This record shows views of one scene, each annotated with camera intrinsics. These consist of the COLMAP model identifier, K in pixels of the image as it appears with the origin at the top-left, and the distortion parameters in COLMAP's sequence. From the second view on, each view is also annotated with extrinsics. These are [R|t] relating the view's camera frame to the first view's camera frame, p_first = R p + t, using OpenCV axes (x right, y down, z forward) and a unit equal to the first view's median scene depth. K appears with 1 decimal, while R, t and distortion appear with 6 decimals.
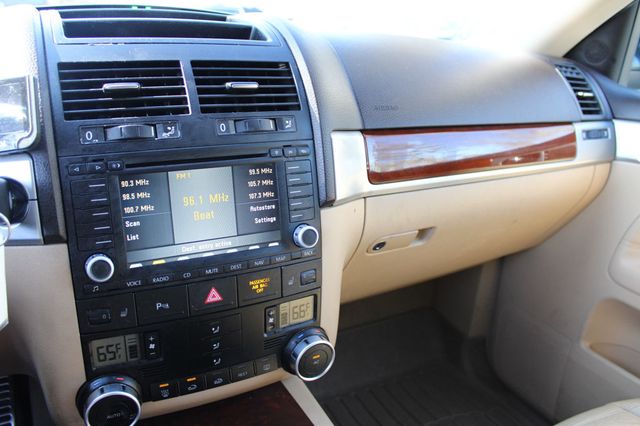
lens RADIAL K [[539.5, 0, 322.7], [0, 539.5, 215.0], [0, 0, 1]] dist [-0.158728, 0.125133]
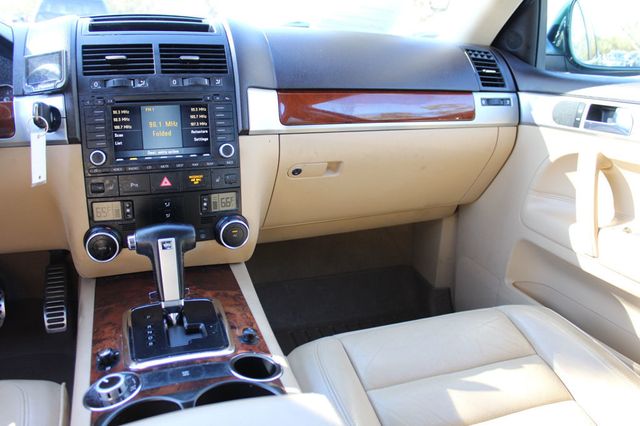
lens RADIAL K [[539.5, 0, 319.6], [0, 539.5, 208.1], [0, 0, 1]] dist [-0.158728, 0.125133]
pose [[0.988377, 0.021031, -0.150559, 0.477772], [-0.026869, 0.998960, -0.036850, 0.256885], [0.149627, 0.040467, 0.987914, -0.515745]]
